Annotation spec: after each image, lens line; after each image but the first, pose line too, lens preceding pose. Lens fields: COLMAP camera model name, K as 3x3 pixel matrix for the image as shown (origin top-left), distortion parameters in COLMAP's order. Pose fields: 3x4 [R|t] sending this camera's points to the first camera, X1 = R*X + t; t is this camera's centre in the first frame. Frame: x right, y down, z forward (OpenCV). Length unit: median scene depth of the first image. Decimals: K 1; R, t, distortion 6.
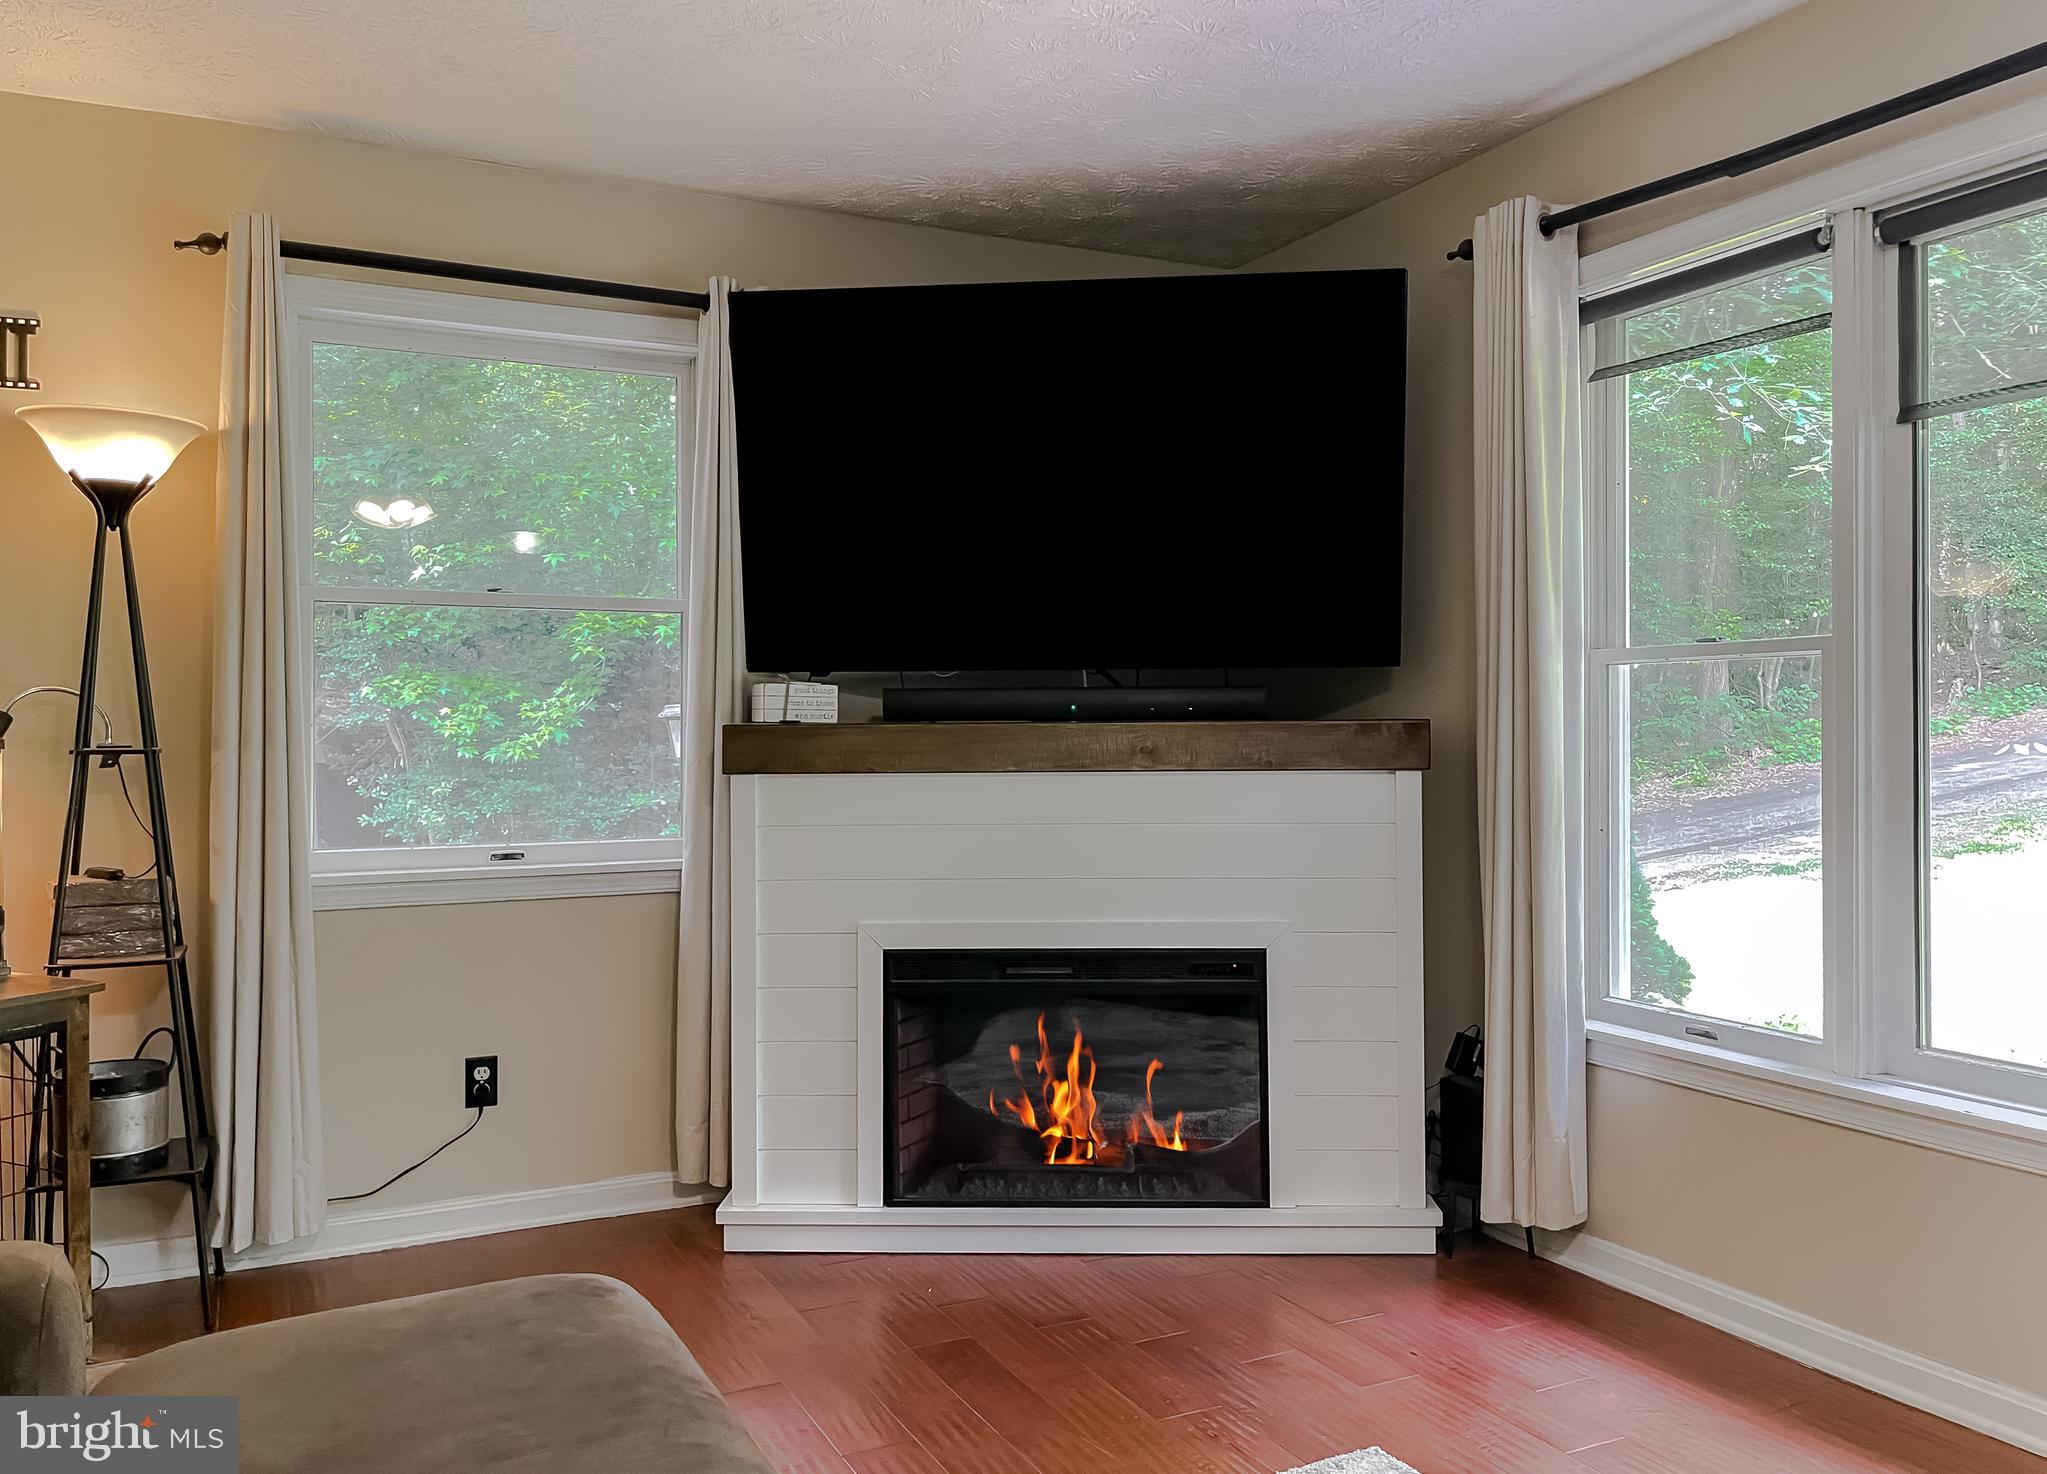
lens RADIAL K [[1536.6, 0, 1021.8], [0, 1536.6, 719.2], [0, 0, 1]] dist [0.050990, -0.000047]
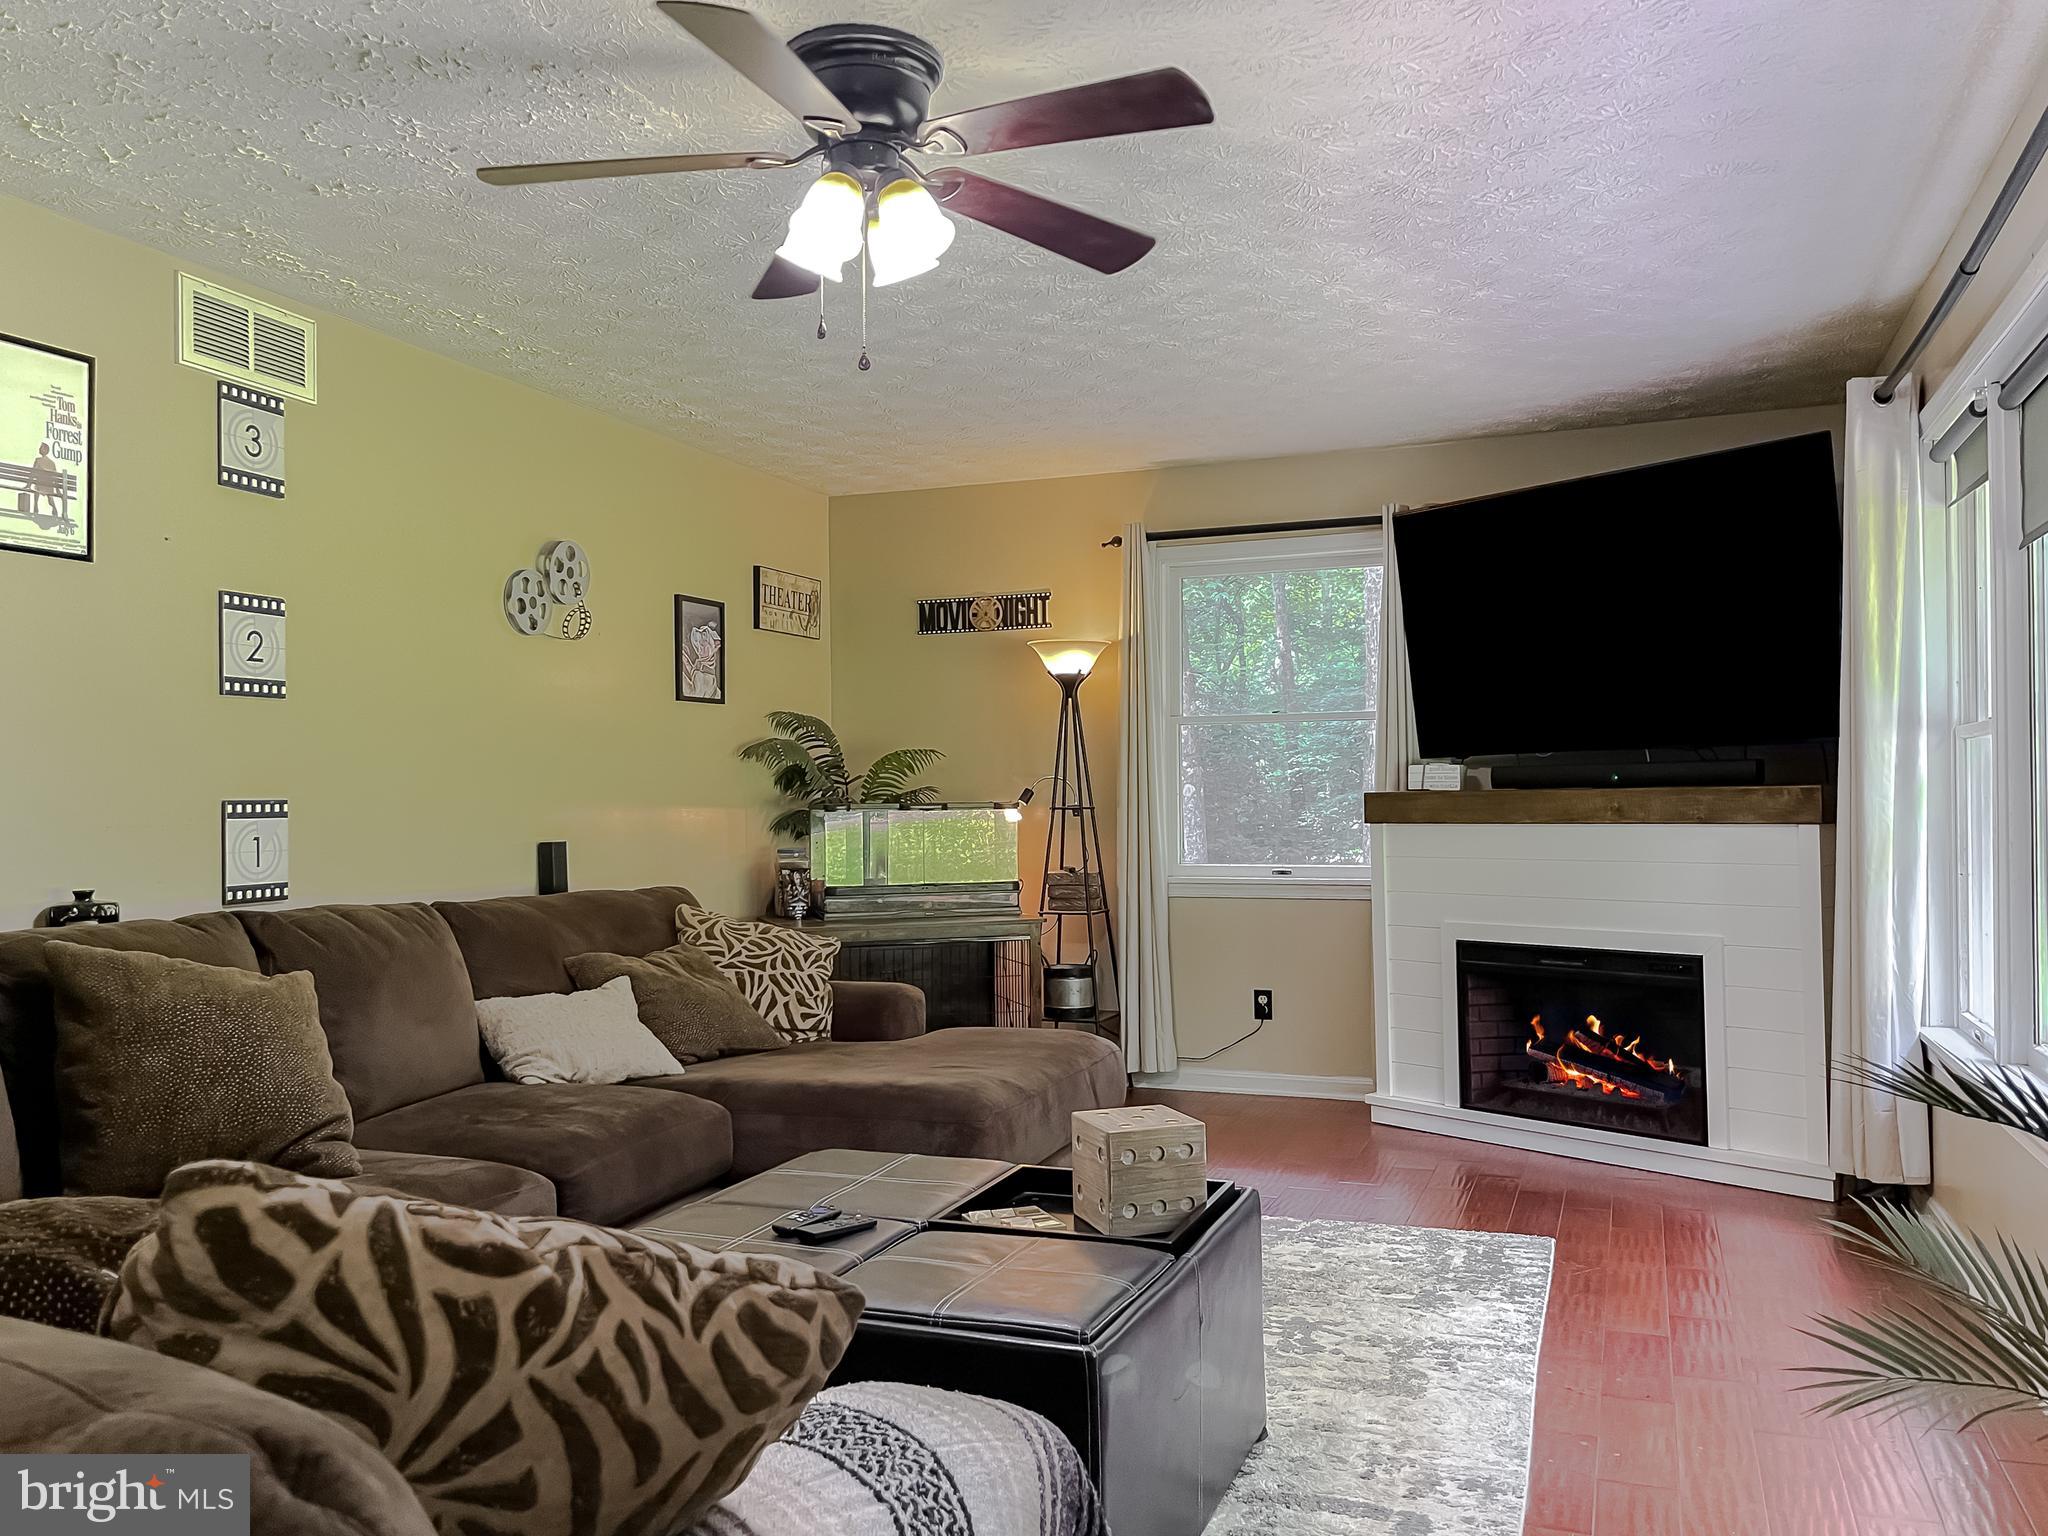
lens RADIAL K [[1589.1, 0, 1024.0], [0, 1589.1, 768.0], [0, 0, 1]] dist [0.037652, -0.005965]
pose [[0.689517, -0.016745, -0.724076, 0.759428], [0.013895, 0.999855, -0.009891, -0.010184], [0.724137, -0.003241, 0.689649, -0.395987]]
